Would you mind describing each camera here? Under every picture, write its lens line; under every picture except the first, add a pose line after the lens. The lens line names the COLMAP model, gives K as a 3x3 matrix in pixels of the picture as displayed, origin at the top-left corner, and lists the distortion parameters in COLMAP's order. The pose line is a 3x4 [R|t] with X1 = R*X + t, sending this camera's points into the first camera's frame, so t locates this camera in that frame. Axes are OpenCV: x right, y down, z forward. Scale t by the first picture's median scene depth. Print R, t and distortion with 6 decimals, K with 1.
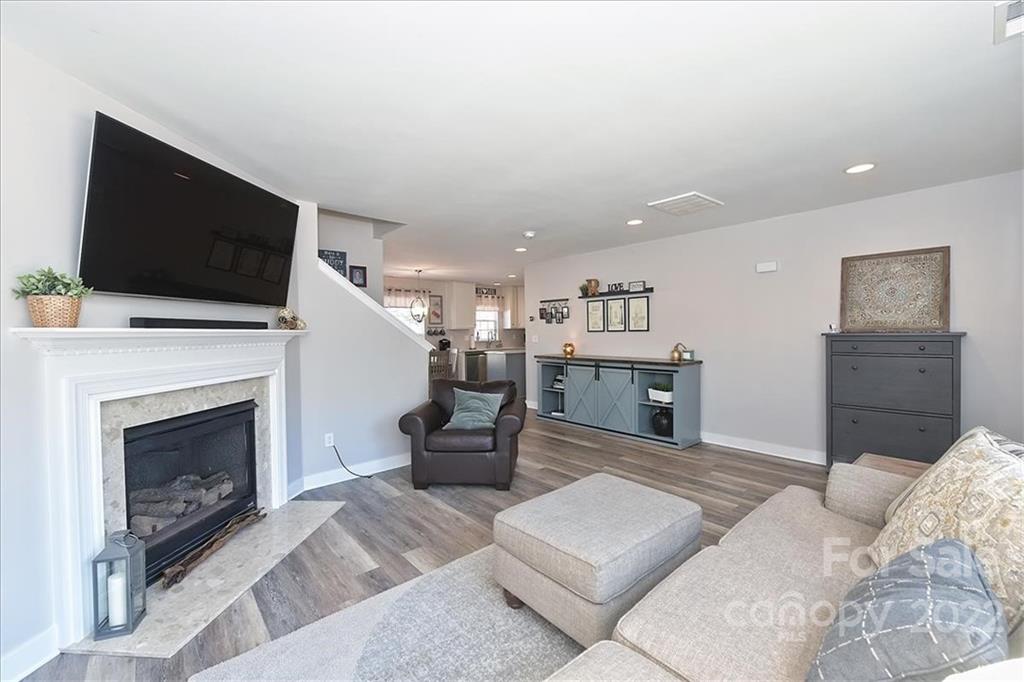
lens RADIAL K [[413.1, 0, 512.0], [0, 413.1, 341.0], [0, 0, 1]] dist [0.000141, -0.000139]
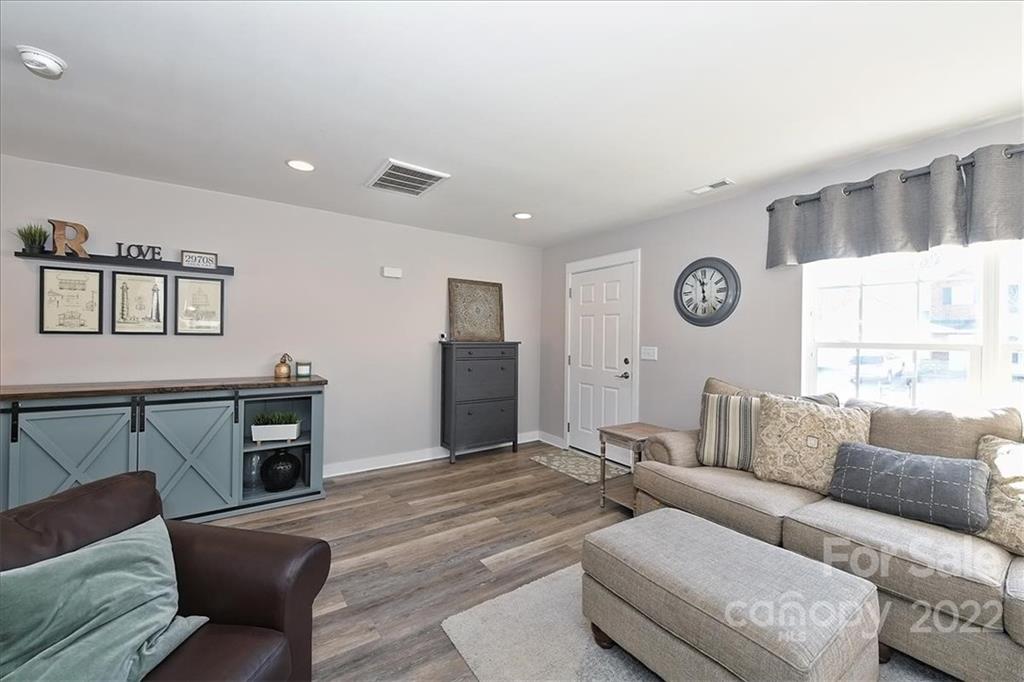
lens RADIAL K [[405.4, 0, 521.5], [0, 405.4, 335.3], [0, 0, 1]] dist [0.012619, -0.000085]
pose [[0.097960, 0.018621, 0.995016, -0.233800], [0.006686, 0.999790, -0.019369, -0.008658], [-0.995168, 0.008550, 0.097815, 0.470915]]
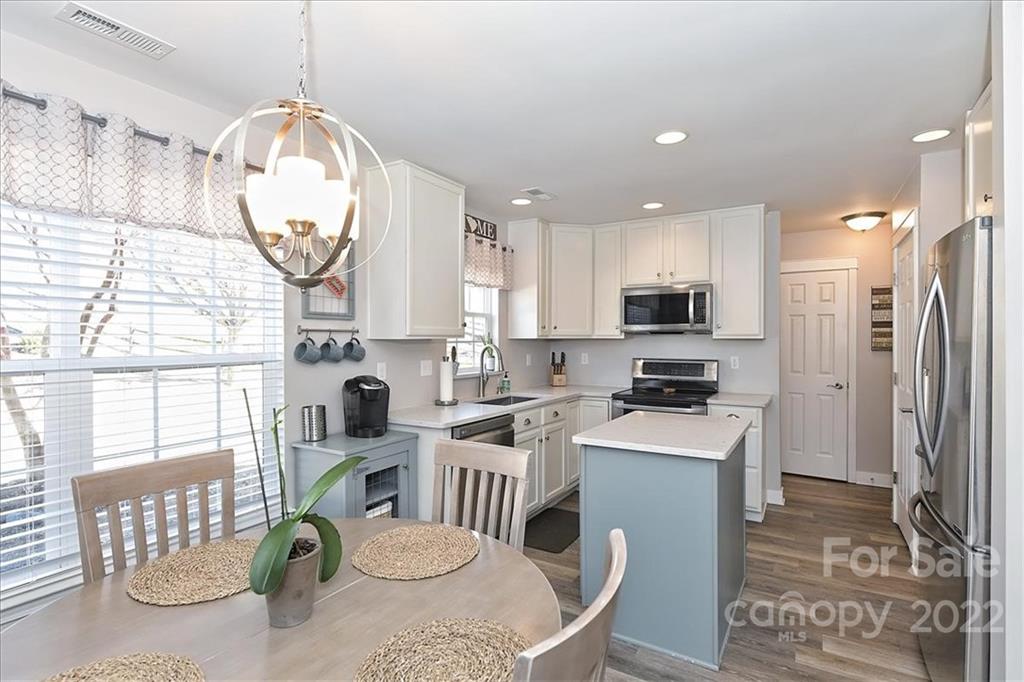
lens RADIAL K [[489.8, 0, 514.0], [0, 489.8, 341.2], [0, 0, 1]] dist [-0.001283, -0.000728]
pose [[0.951706, 0.013113, 0.306730, -0.279263], [-0.006554, 0.999727, -0.022406, -0.033803], [-0.306940, 0.019313, 0.951533, 1.119196]]
